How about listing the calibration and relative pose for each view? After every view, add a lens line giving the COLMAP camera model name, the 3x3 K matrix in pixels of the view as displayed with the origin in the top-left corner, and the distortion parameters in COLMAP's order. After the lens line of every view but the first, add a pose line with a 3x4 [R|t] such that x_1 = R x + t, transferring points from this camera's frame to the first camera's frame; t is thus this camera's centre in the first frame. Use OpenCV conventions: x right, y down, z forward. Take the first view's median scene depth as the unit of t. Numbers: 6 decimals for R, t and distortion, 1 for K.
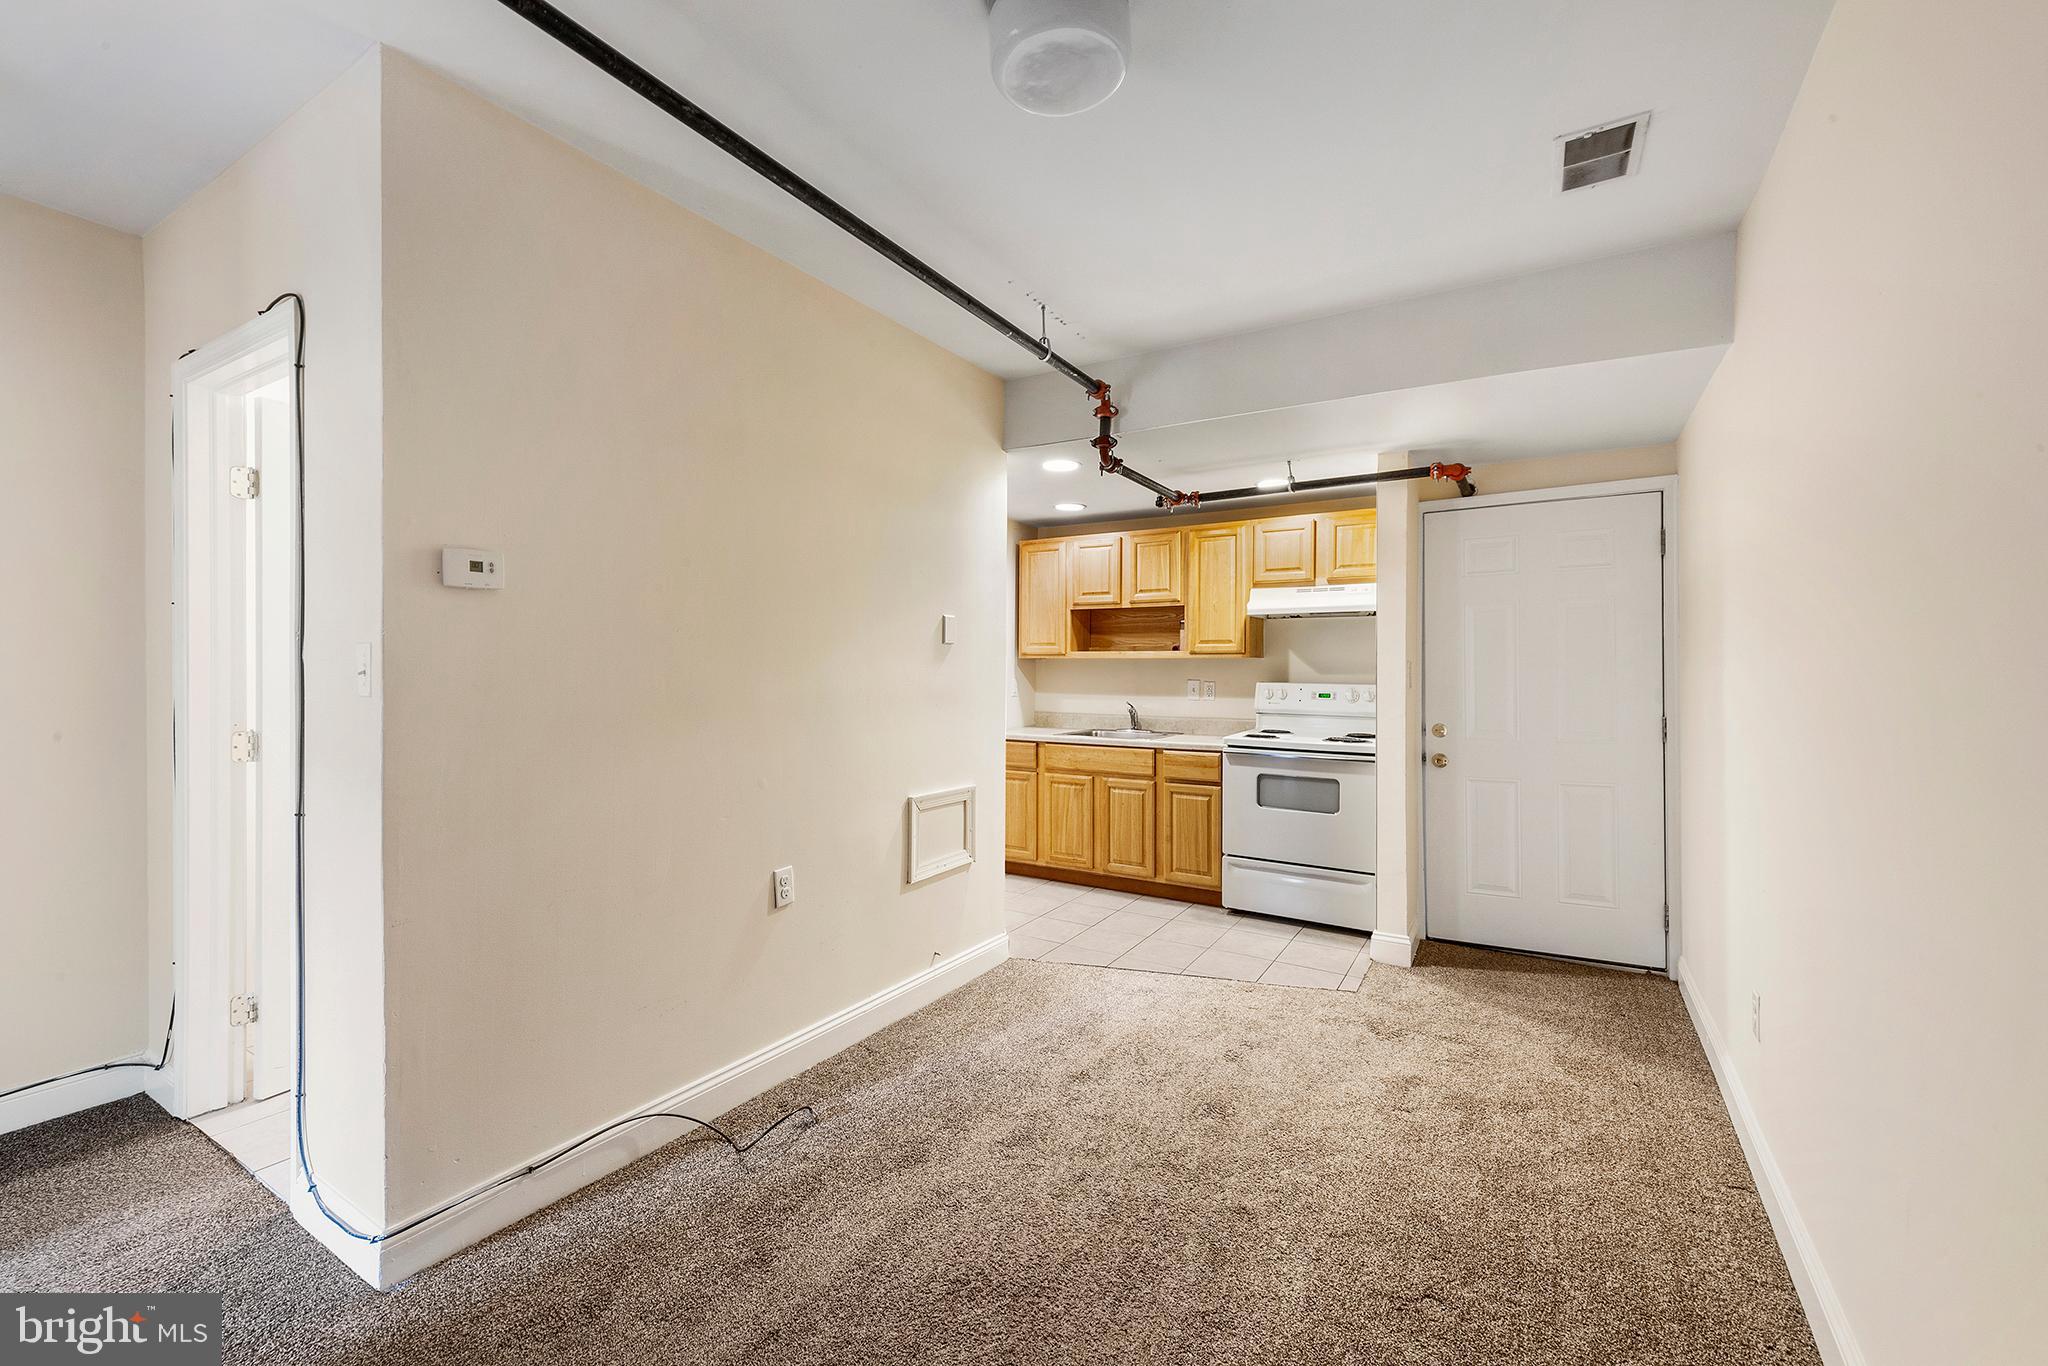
lens RADIAL K [[840.6, 0, 1008.2], [0, 840.6, 679.3], [0, 0, 1]] dist [0.013270, -0.000597]
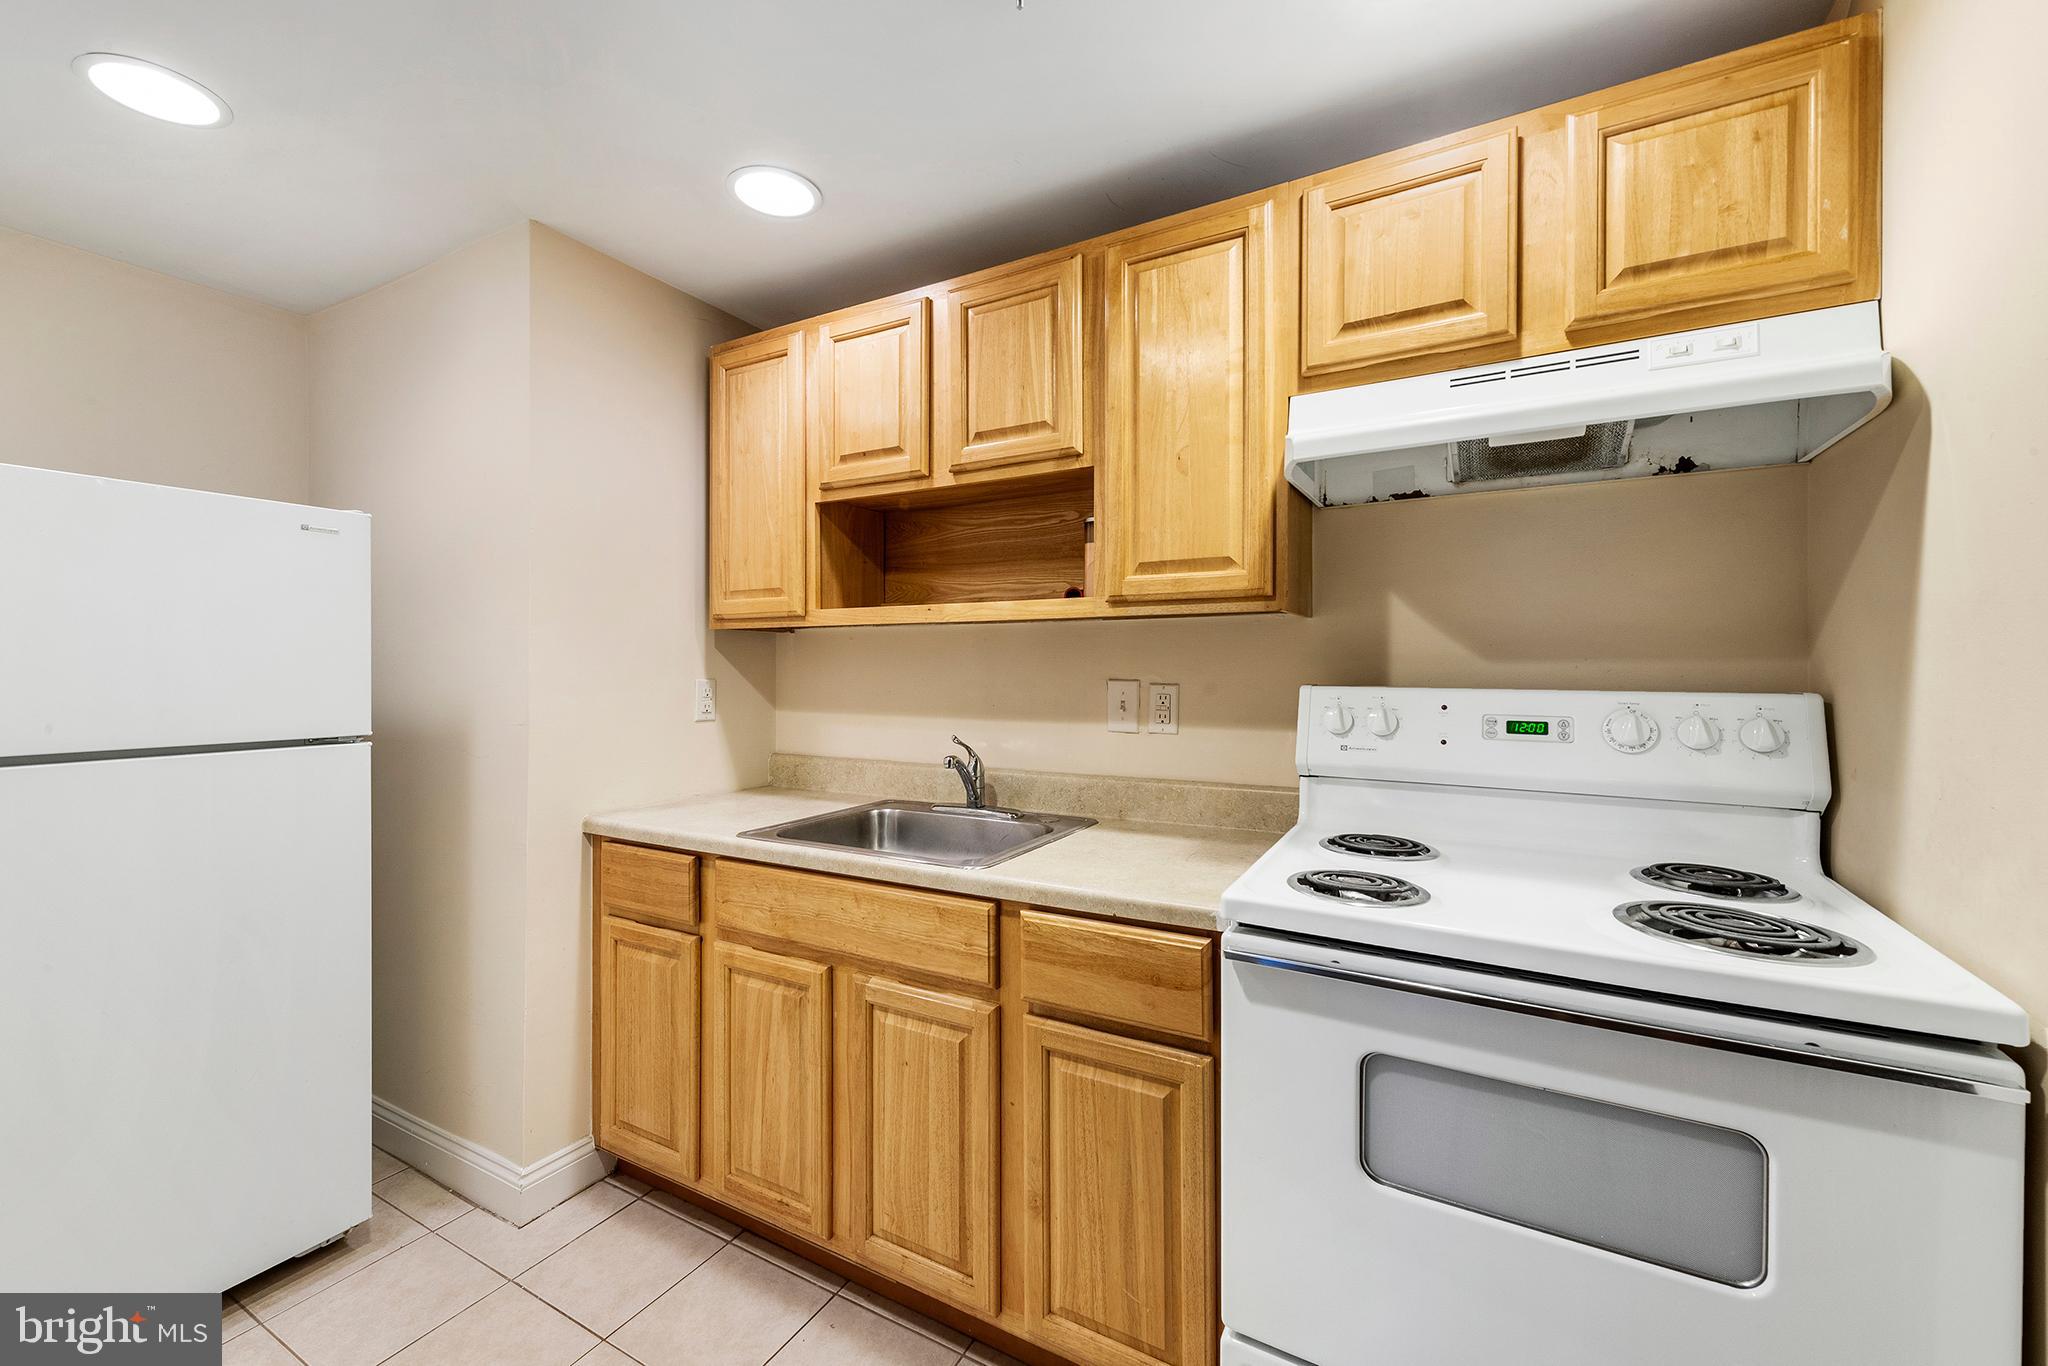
lens RADIAL K [[840.6, 0, 1026.6], [0, 840.6, 675.5], [0, 0, 1]] dist [0.013270, -0.000597]
pose [[0.996459, -0.005806, 0.083878, 0.154278], [0.005824, 0.999983, 0.000028, -0.001236], [-0.083876, 0.000461, 0.996476, 0.663924]]
